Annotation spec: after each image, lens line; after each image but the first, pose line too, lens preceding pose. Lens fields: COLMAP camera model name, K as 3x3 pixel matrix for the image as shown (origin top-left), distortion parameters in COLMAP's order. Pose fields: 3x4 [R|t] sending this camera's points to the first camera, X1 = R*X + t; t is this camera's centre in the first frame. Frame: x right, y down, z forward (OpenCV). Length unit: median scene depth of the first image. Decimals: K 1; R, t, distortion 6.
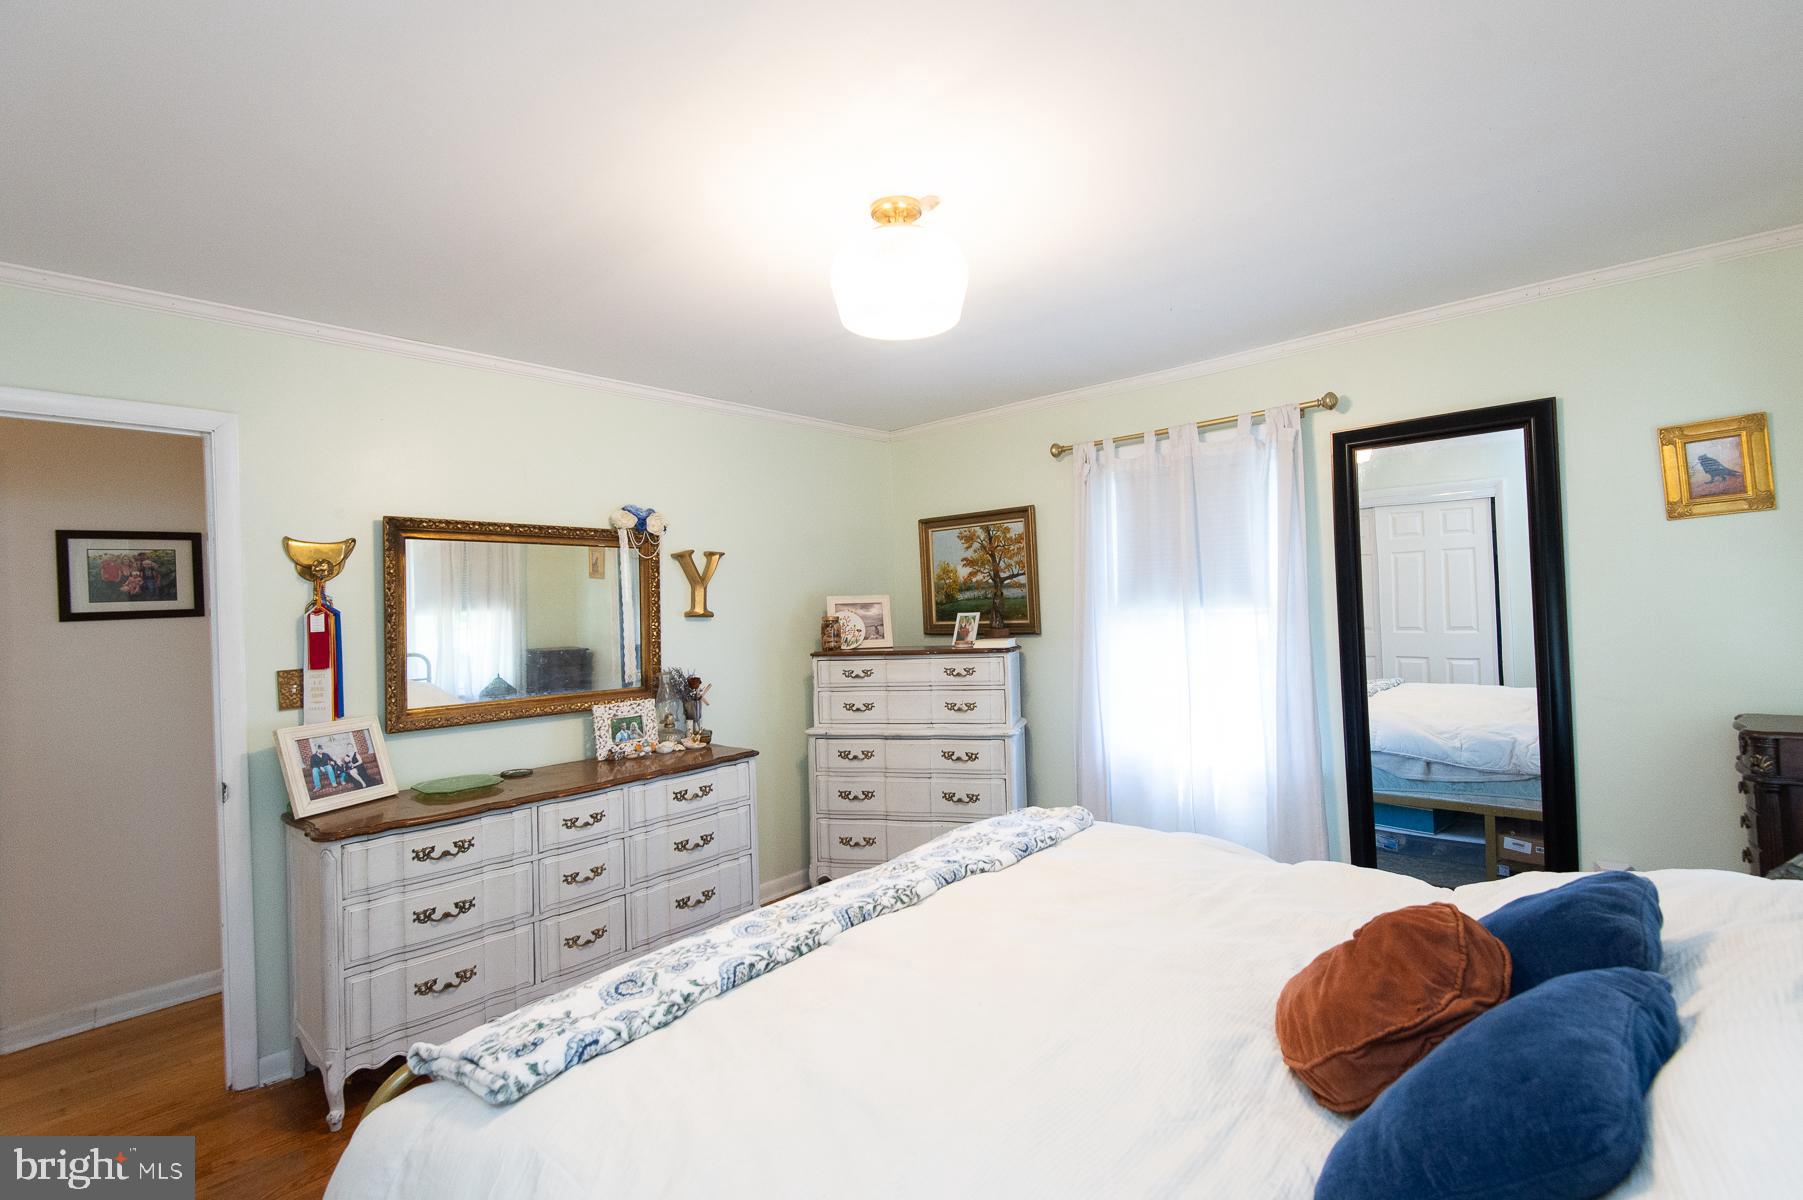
lens RADIAL K [[832.4, 0, 903.4], [0, 832.4, 596.4], [0, 0, 1]] dist [0.024156, -0.013502]
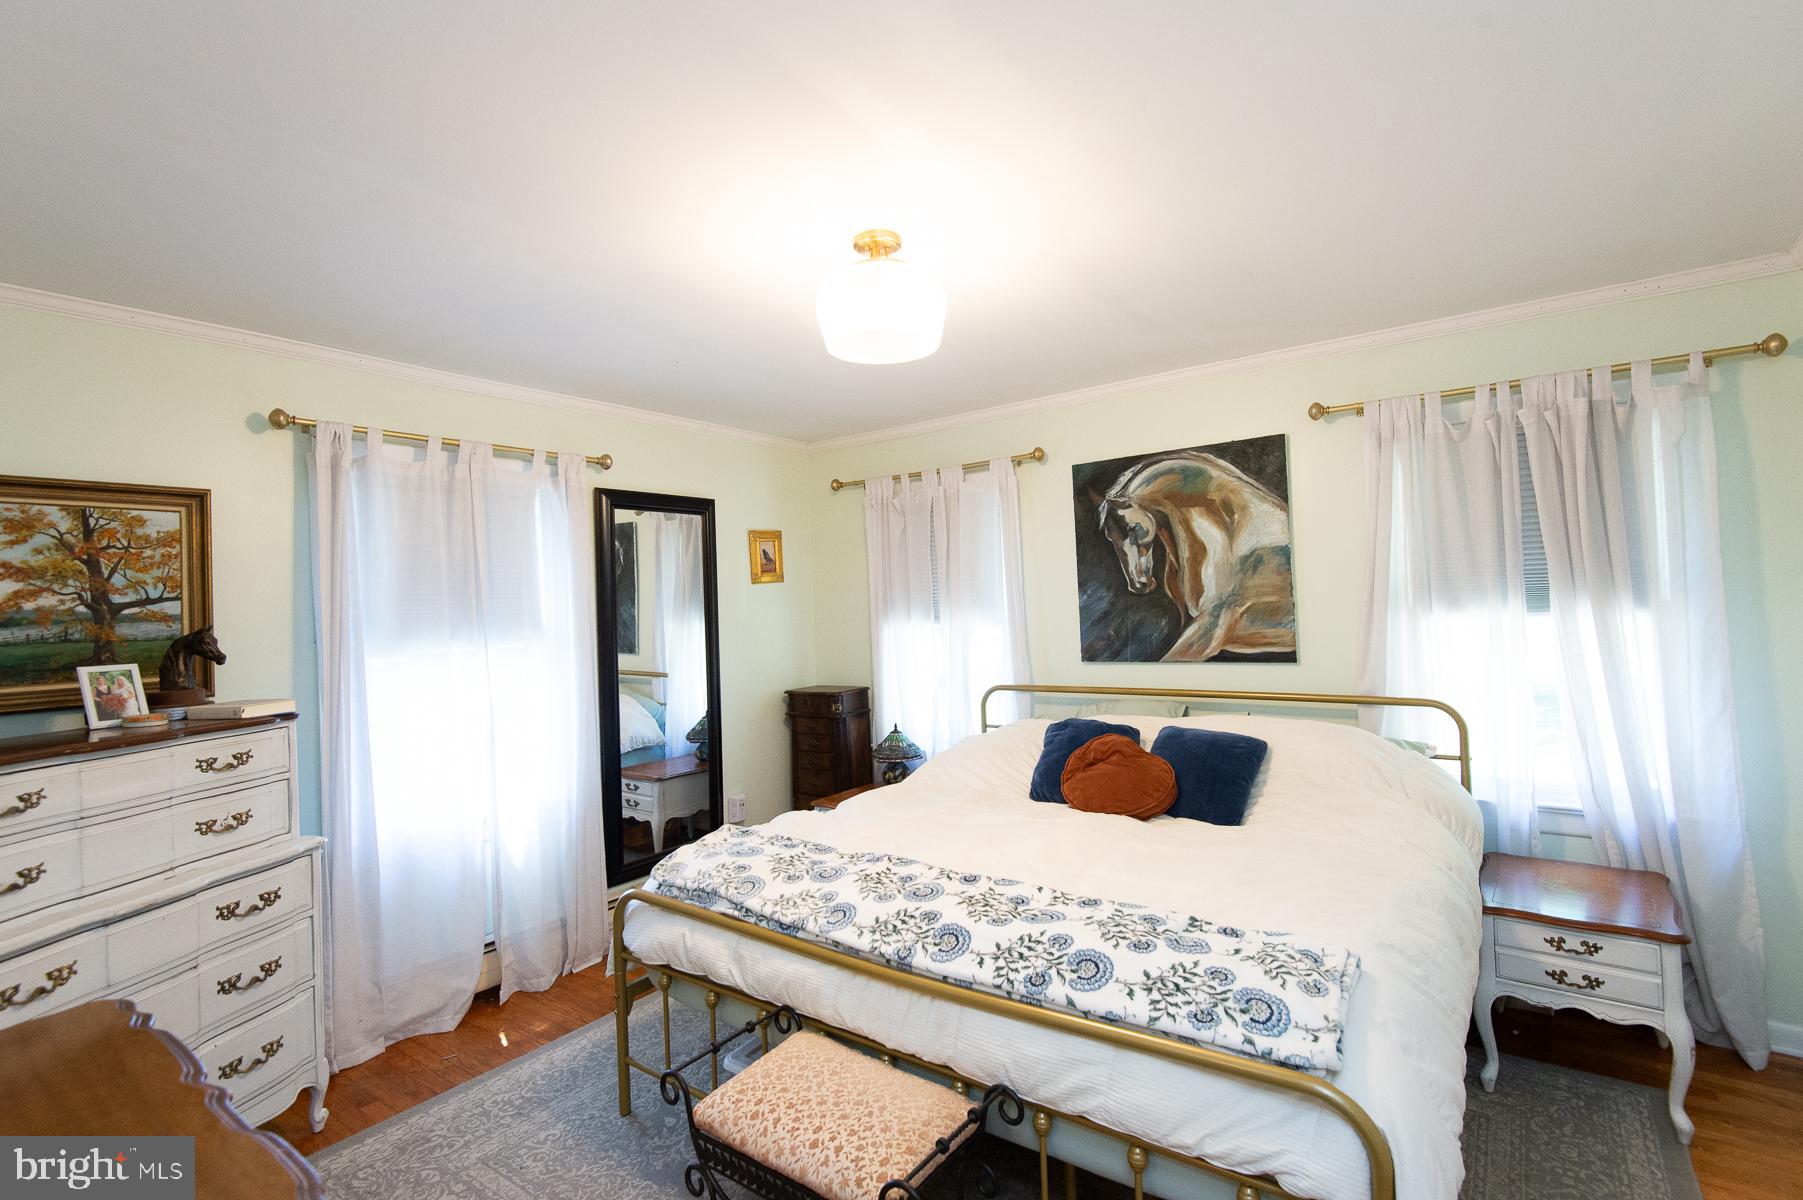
lens RADIAL K [[832.4, 0, 903.1], [0, 832.4, 593.1], [0, 0, 1]] dist [0.024156, -0.013502]
pose [[-0.085156, 0.054483, 0.994877, -0.508948], [0.028965, 0.998217, -0.052187, 0.016173], [-0.995946, 0.024373, -0.086583, 0.528949]]
